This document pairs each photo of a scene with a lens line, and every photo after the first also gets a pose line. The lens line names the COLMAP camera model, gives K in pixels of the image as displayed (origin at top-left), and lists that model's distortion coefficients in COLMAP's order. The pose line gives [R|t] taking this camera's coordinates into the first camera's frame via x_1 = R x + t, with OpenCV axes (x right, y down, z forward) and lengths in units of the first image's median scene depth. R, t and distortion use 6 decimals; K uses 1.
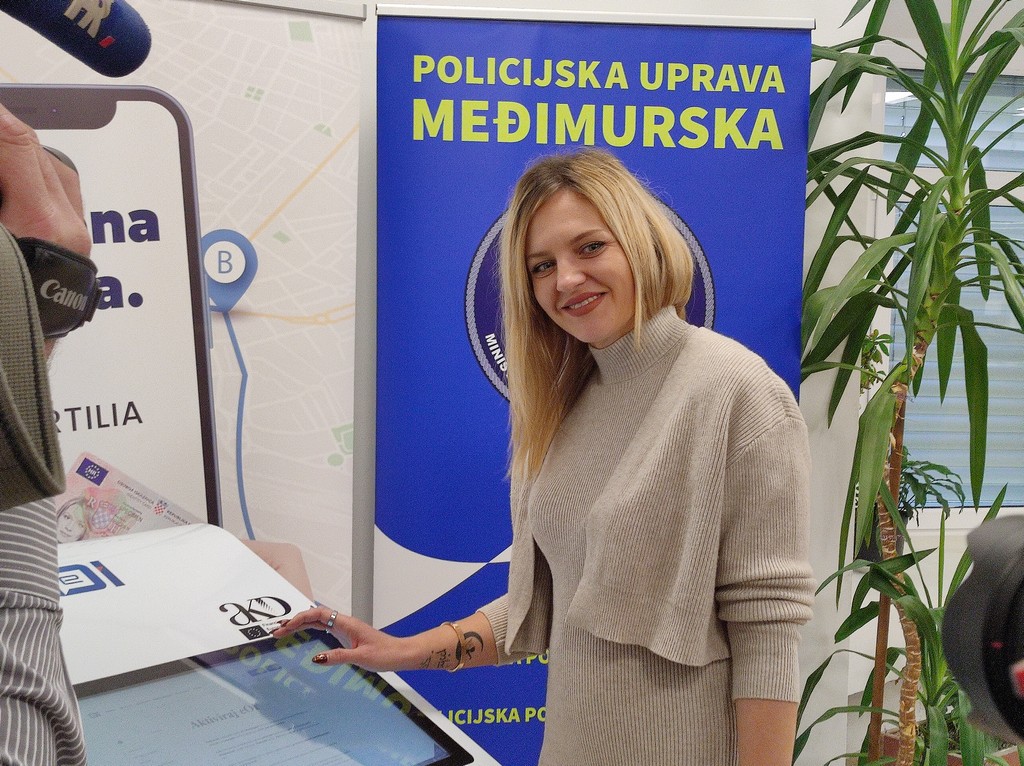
lens RADIAL K [[1342.9, 0, 523.9], [0, 1342.9, 375.3], [0, 0, 1]] dist [0.023212, -0.055714]
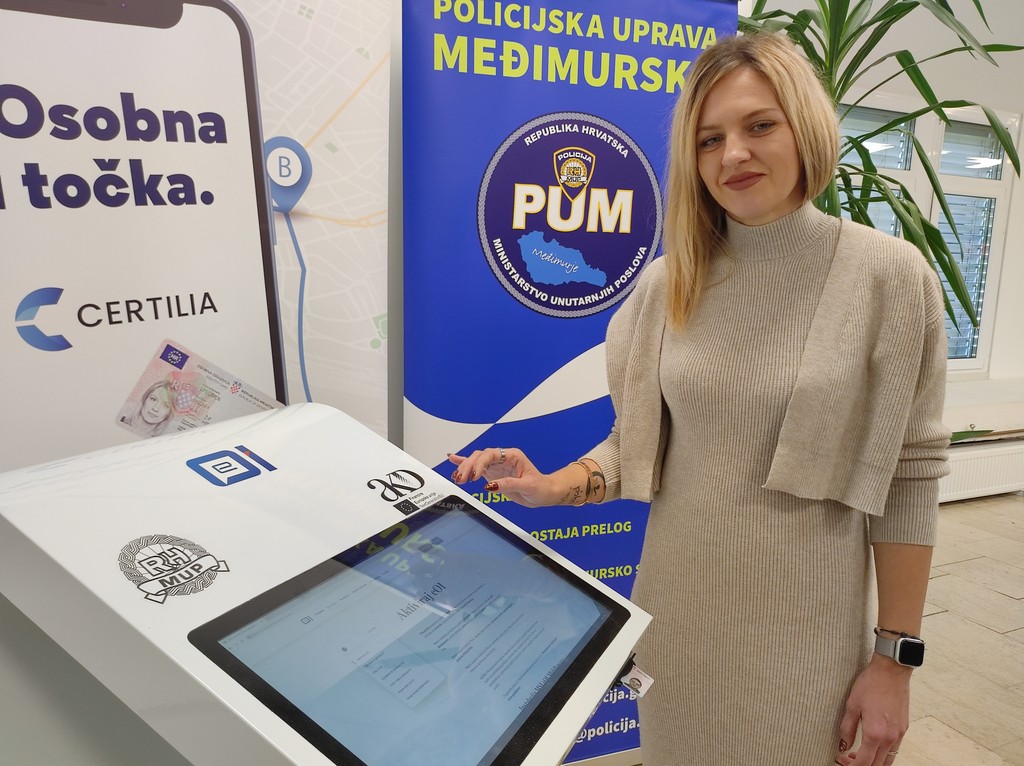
lens RADIAL K [[814.5, 0, 512.4], [0, 814.5, 381.0], [0, 0, 1]] dist [0.011638, -0.021156]
pose [[0.975442, -0.025858, 0.218733, -0.177608], [0.002692, 0.994410, 0.105551, 0.019691], [-0.220240, -0.102370, 0.970059, 0.266387]]
